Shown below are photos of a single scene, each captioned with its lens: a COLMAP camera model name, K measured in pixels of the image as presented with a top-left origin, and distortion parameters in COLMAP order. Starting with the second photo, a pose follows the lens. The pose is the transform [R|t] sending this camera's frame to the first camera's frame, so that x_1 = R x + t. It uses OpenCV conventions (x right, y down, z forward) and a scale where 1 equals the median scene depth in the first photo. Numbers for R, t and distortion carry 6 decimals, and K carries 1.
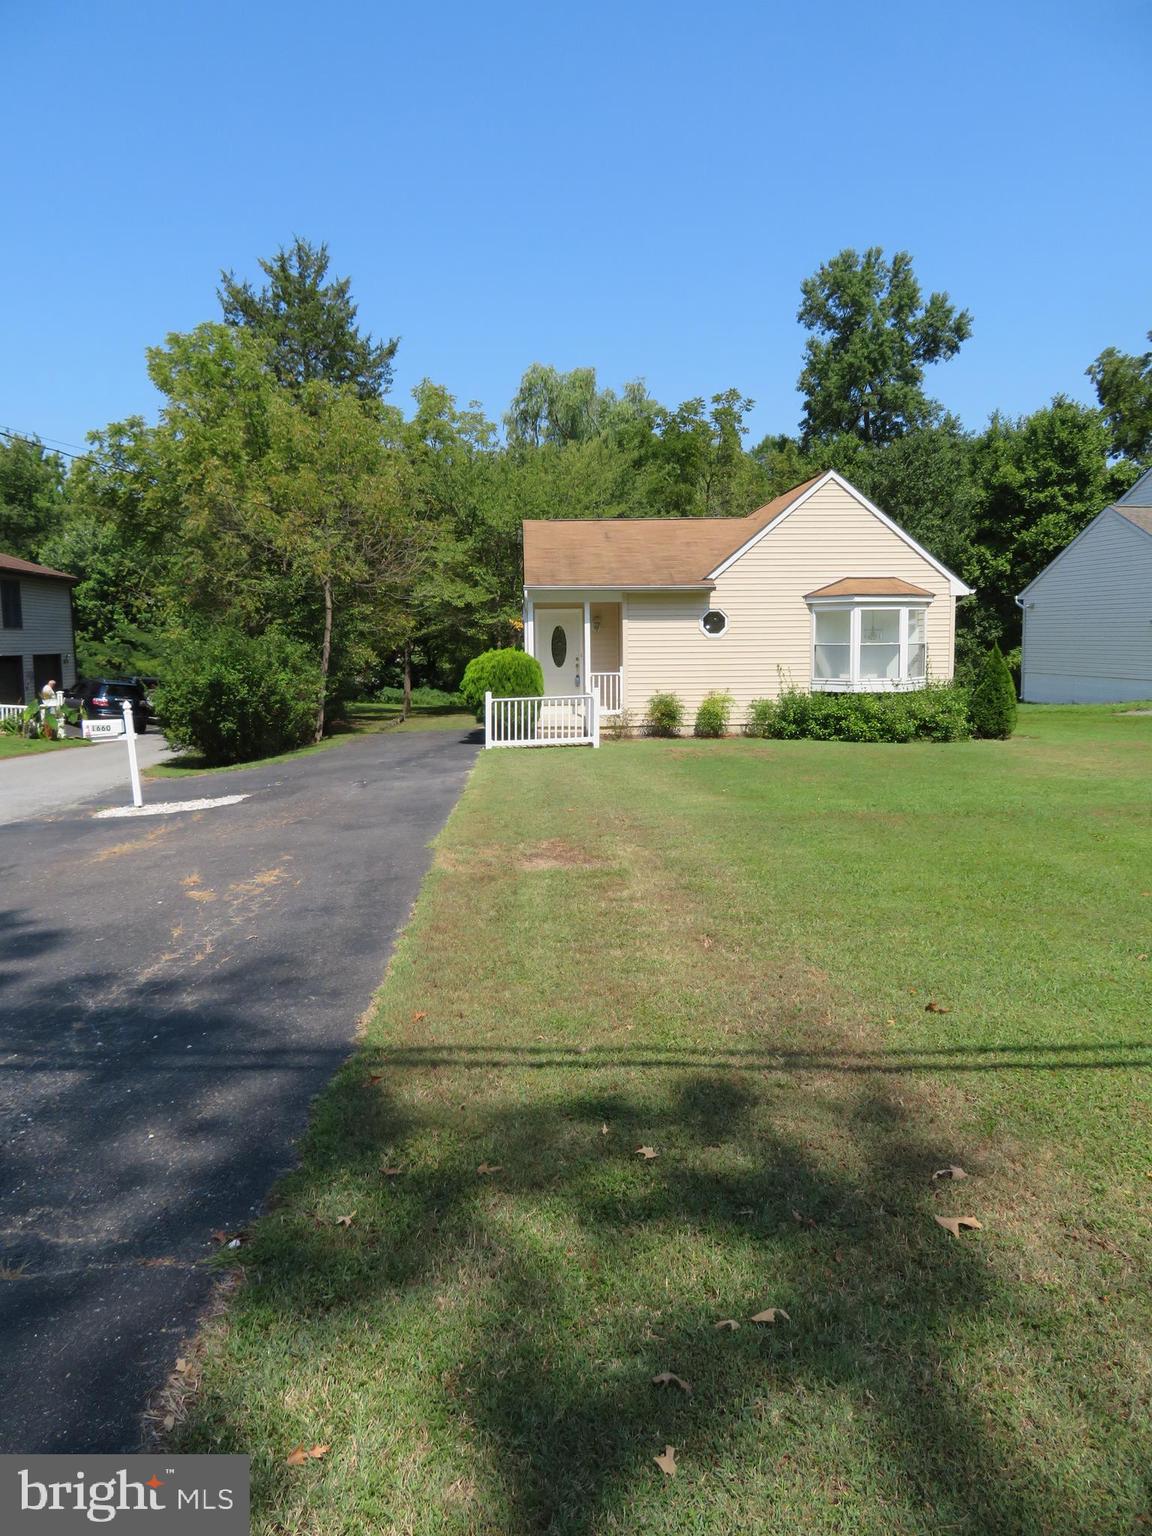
lens RADIAL K [[1080.9, 0, 576.0], [0, 1080.9, 768.0], [0, 0, 1]] dist [-0.012855, -0.000325]
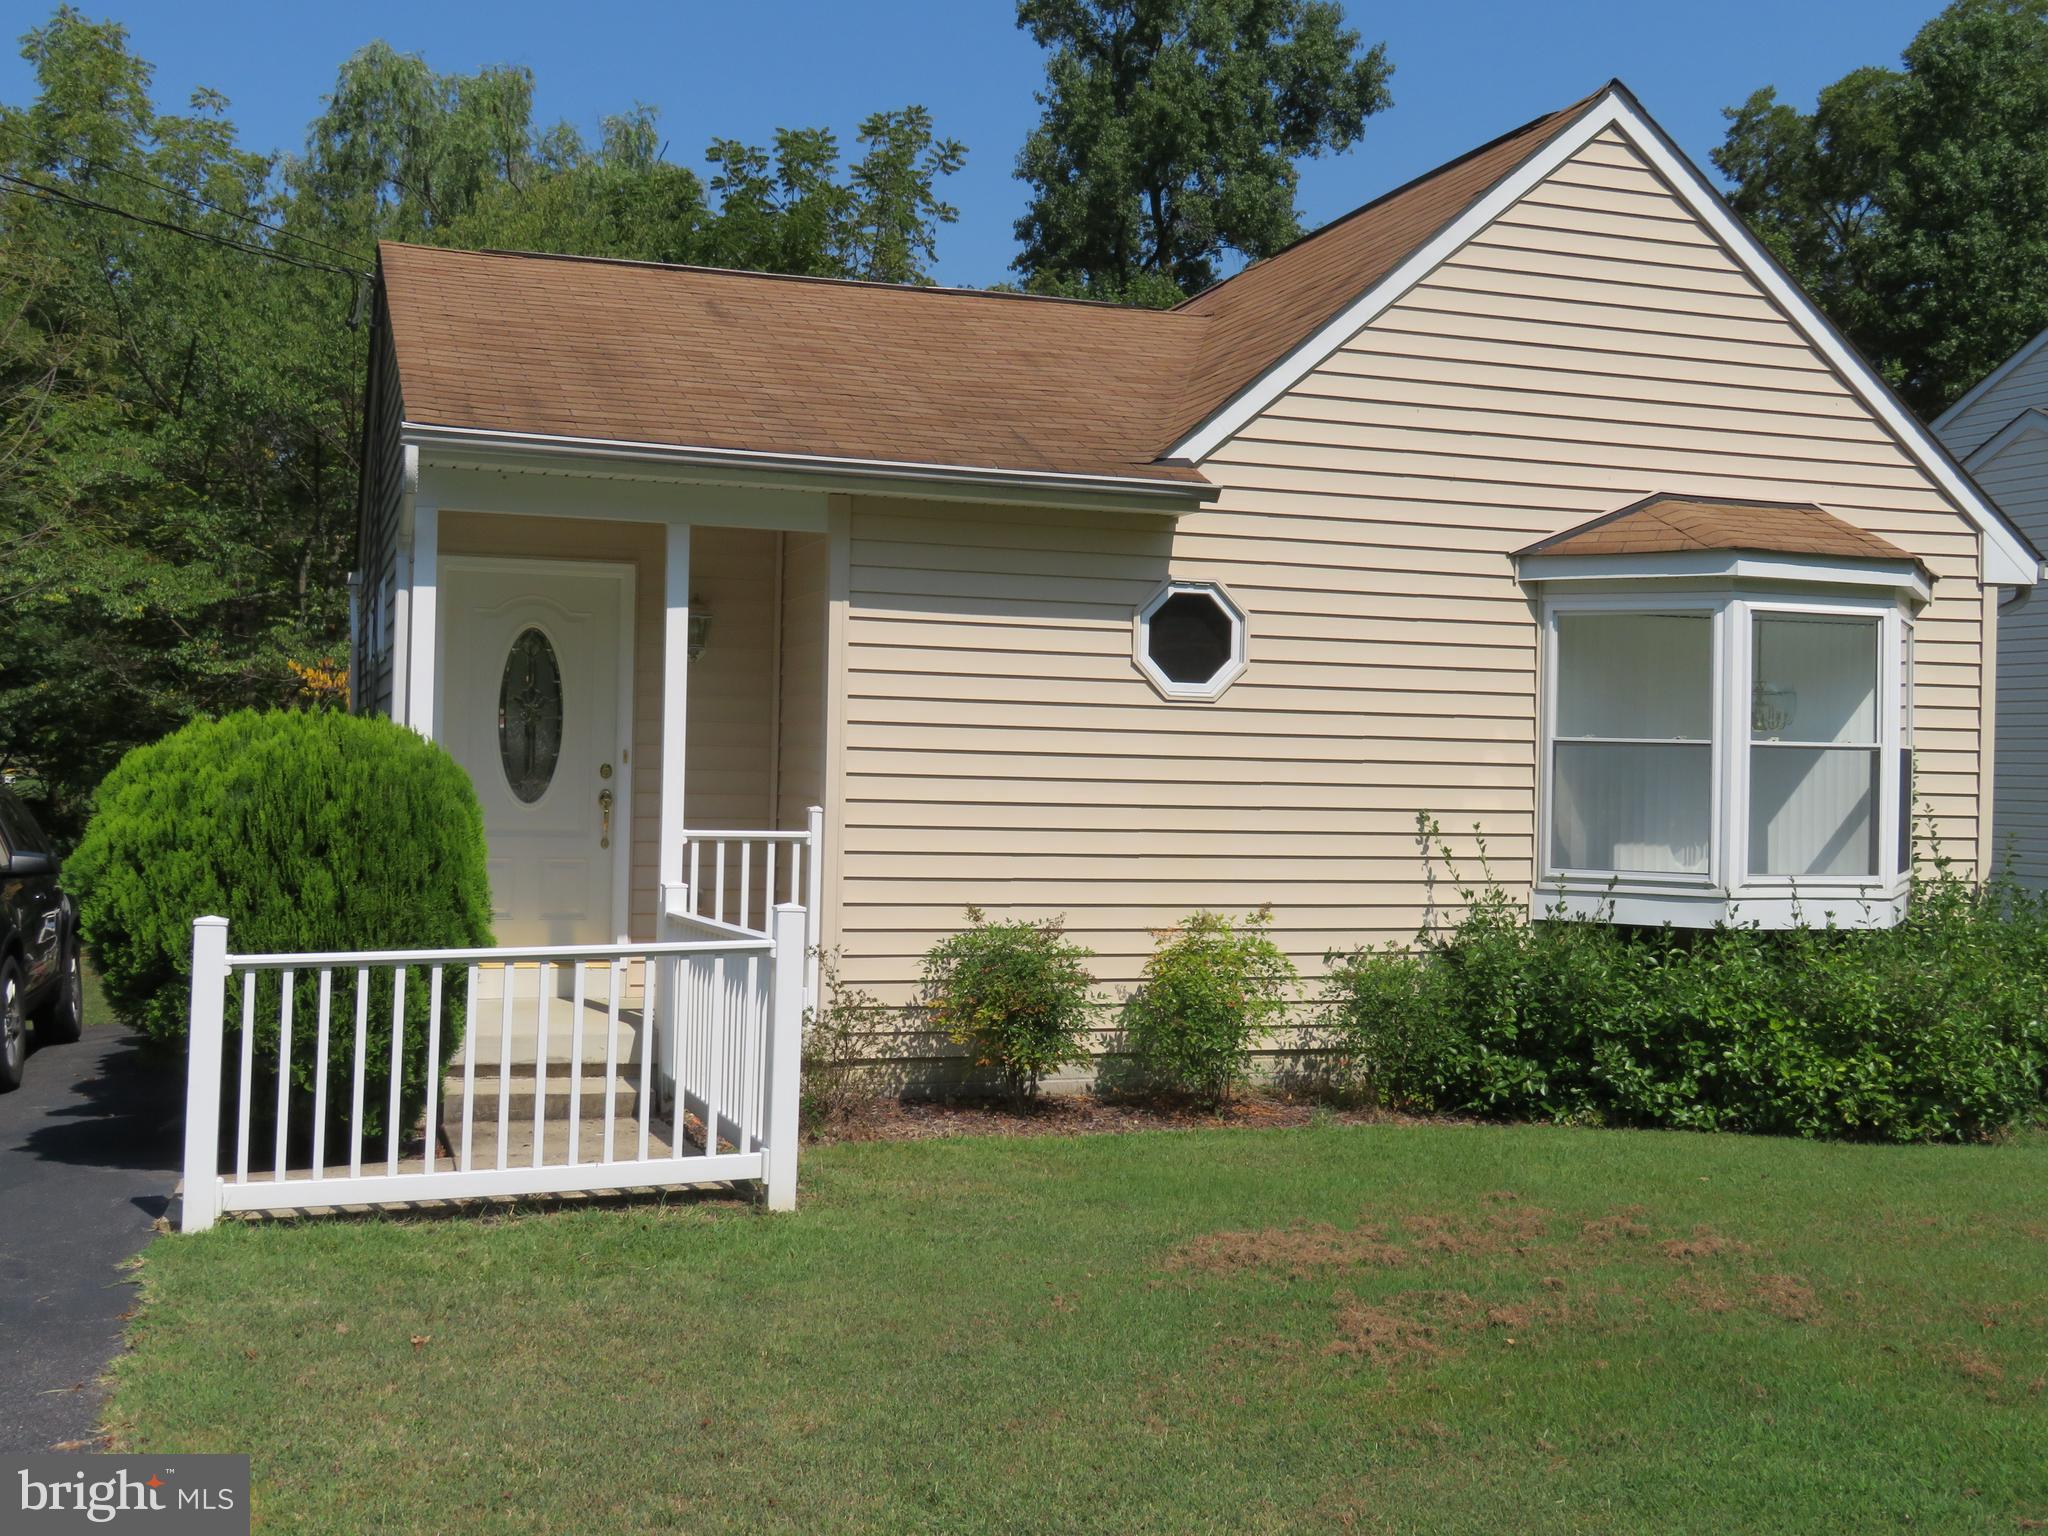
lens RADIAL K [[2184.0, 0, 1024.0], [0, 2184.0, 768.0], [0, 0, 1]] dist [-0.019938, -0.008389]
pose [[0.961986, 0.031512, 0.271274, -0.043445], [0.001450, 0.992717, -0.120460, -0.044740], [-0.273095, 0.116274, 0.954934, 0.535007]]
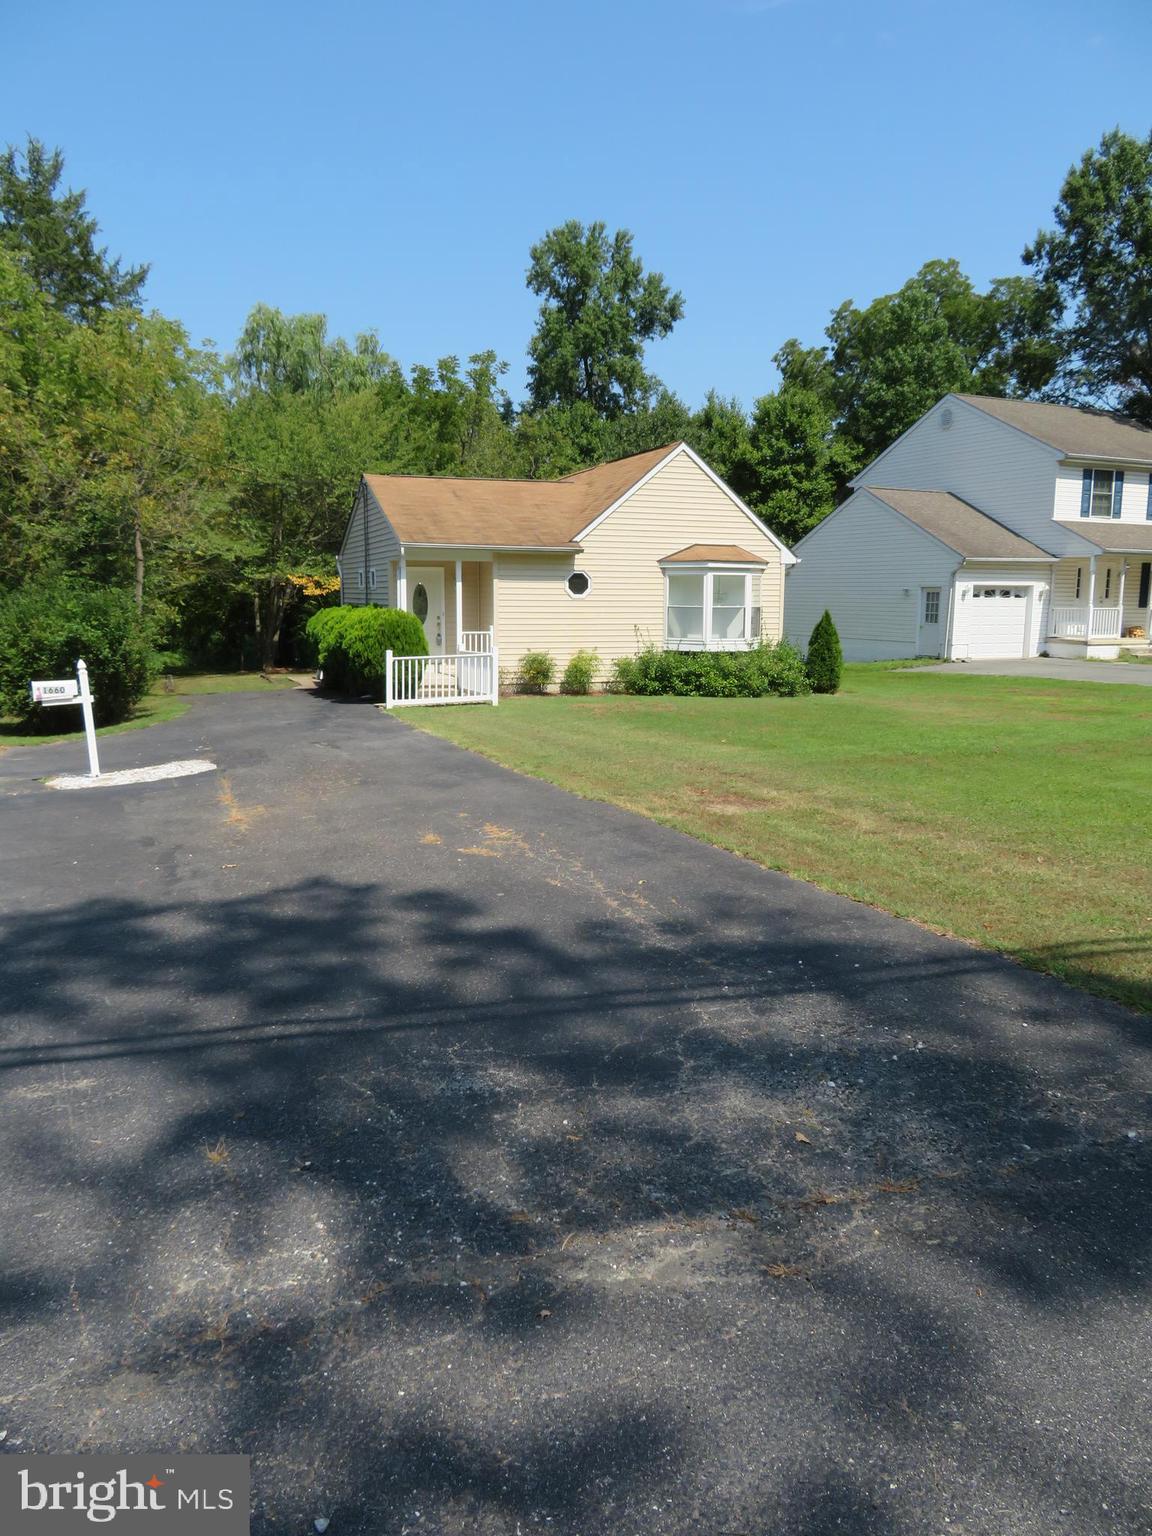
lens RADIAL K [[1080.9, 0, 576.0], [0, 1080.9, 768.0], [0, 0, 1]] dist [-0.012855, -0.000325]
pose [[0.950986, -0.031957, 0.307578, -0.199615], [0.020539, 0.998977, 0.040291, 0.000483], [-0.308551, -0.031998, 0.950669, 0.006034]]
